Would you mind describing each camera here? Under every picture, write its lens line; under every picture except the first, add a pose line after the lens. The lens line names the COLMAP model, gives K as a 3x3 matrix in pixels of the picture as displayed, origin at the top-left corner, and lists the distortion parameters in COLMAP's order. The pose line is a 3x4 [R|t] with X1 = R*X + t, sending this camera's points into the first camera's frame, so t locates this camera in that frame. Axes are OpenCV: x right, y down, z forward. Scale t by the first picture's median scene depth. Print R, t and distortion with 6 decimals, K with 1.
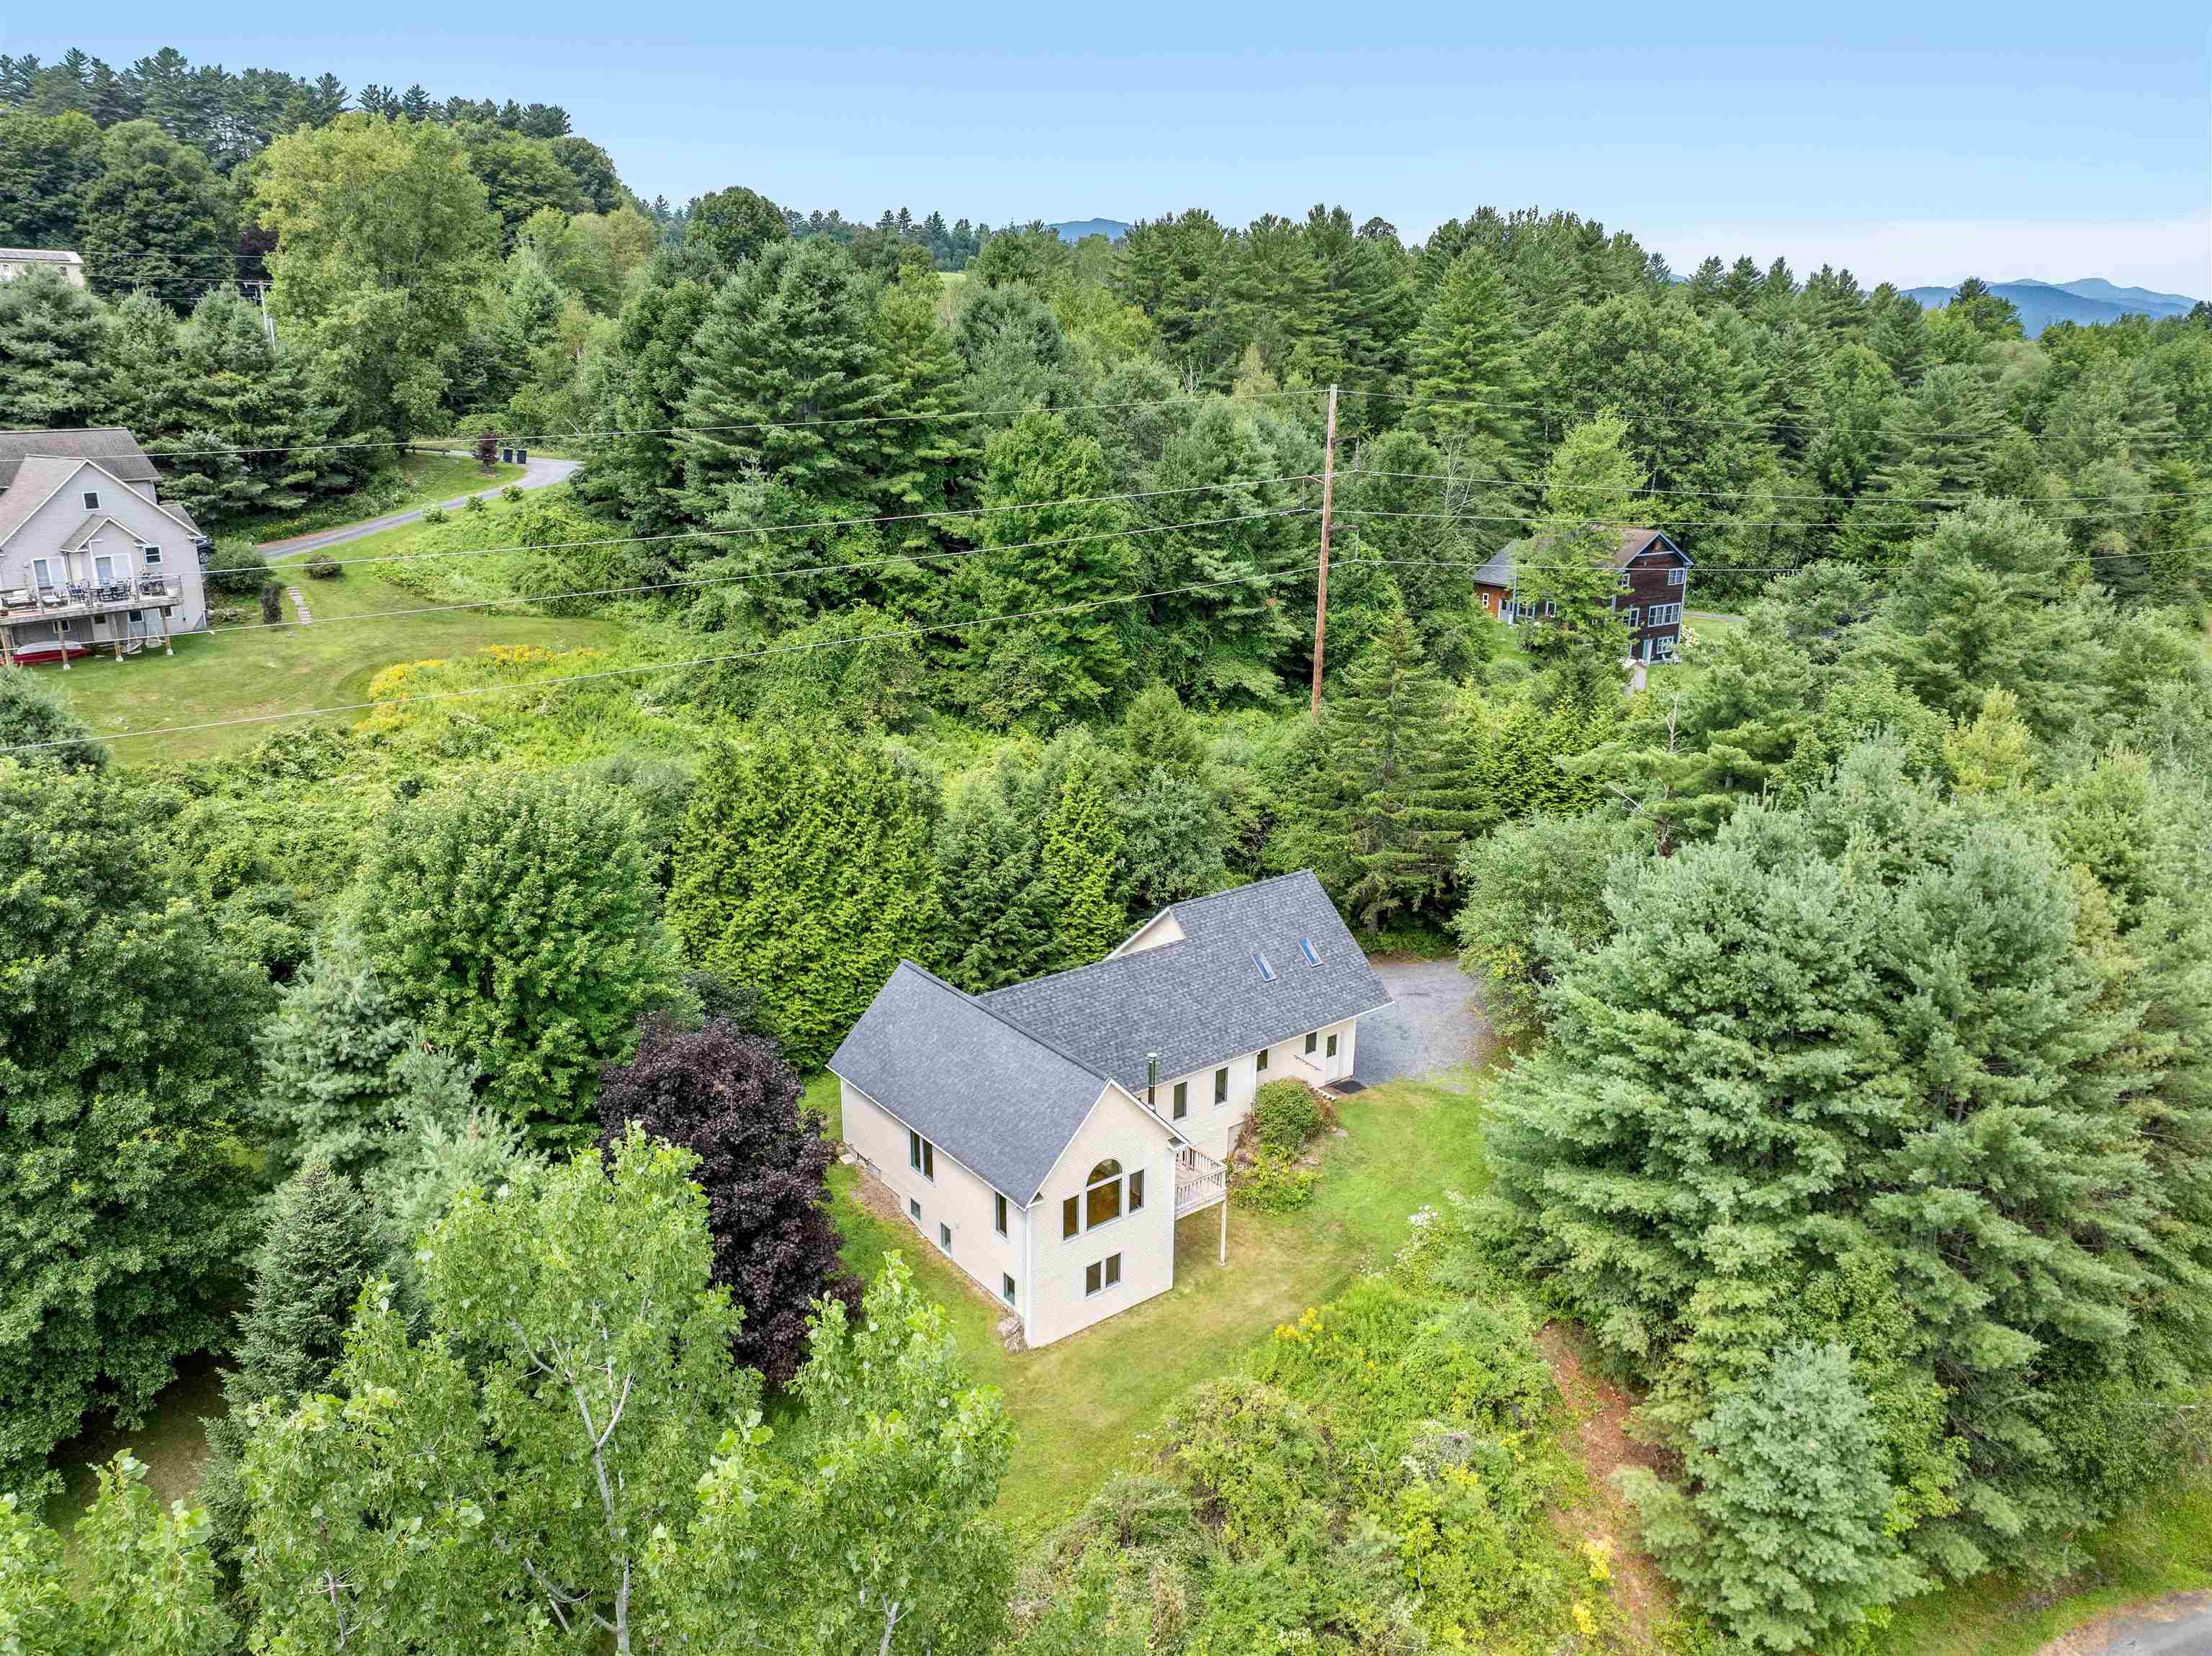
lens RADIAL K [[1568.0, 0, 1106.0], [0, 1568.0, 828.0], [0, 0, 1]] dist [-0.027004, -0.000553]
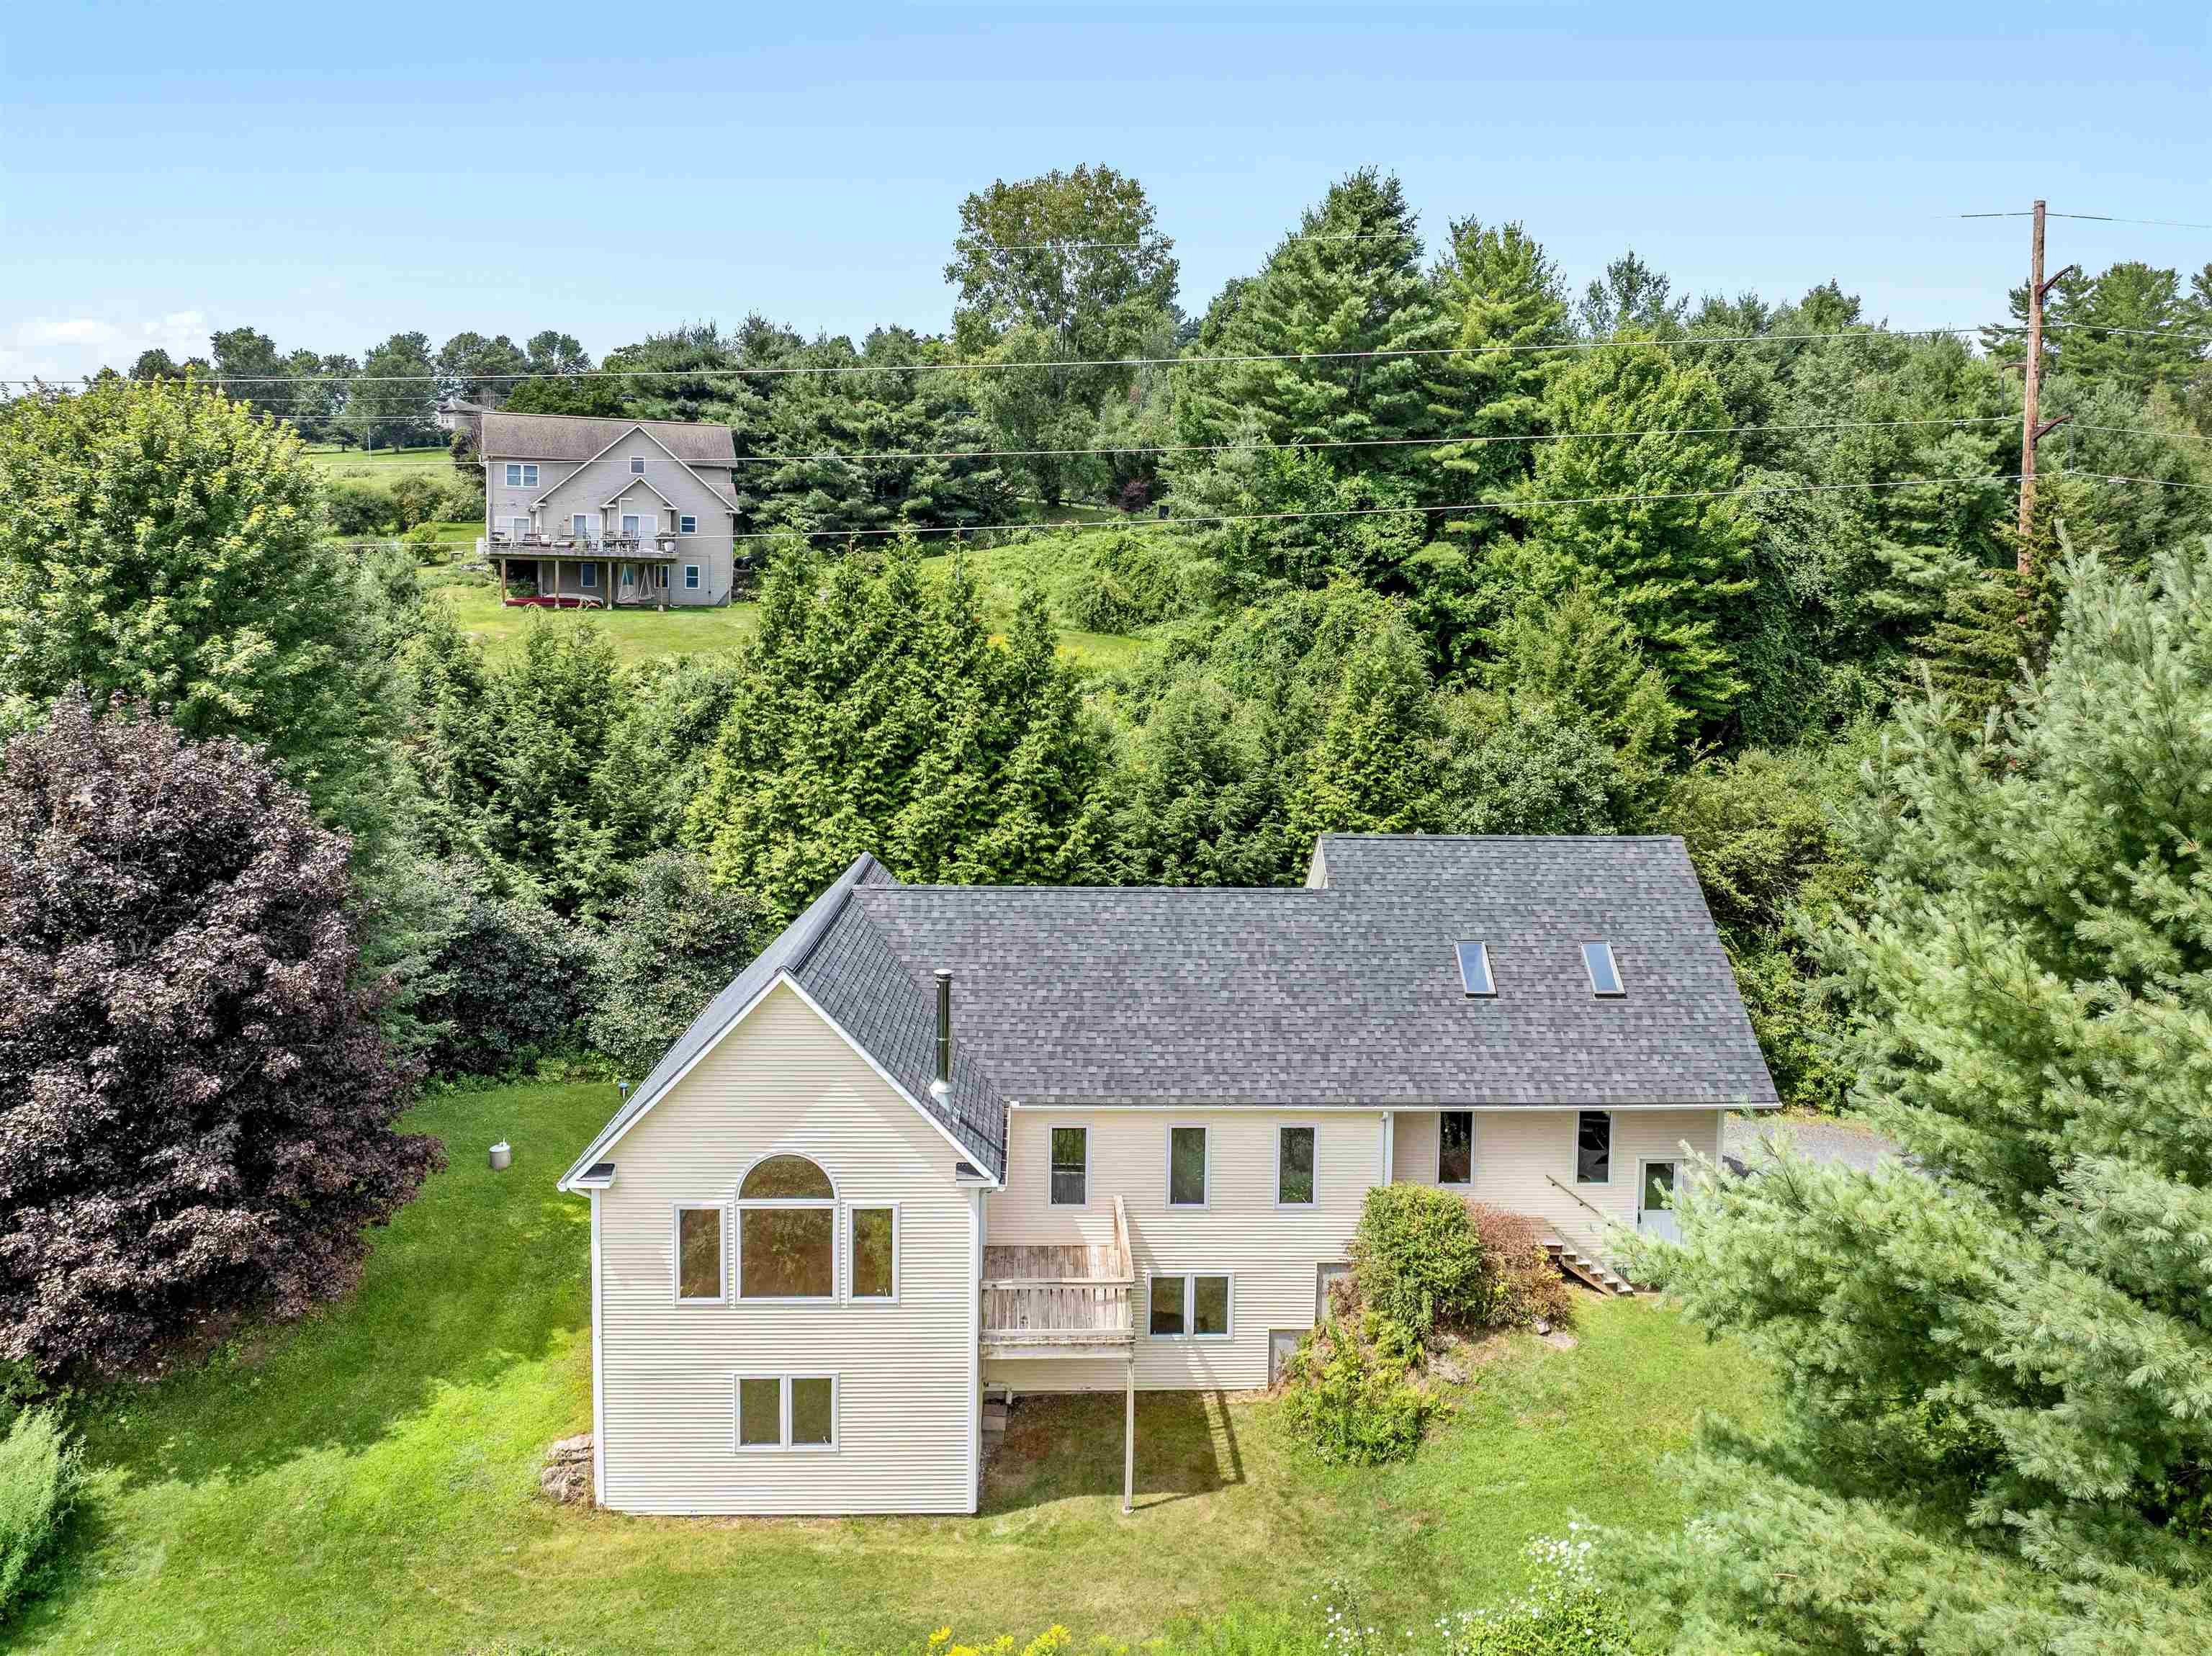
lens RADIAL K [[1589.5, 0, 1113.0], [0, 1589.5, 747.5], [0, 0, 1]] dist [-0.035485, -0.002995]
pose [[0.817129, 0.047236, -0.574517, 0.197182], [-0.173825, 0.970437, -0.167441, 0.083889], [0.549623, 0.236686, 0.801183, 0.344038]]
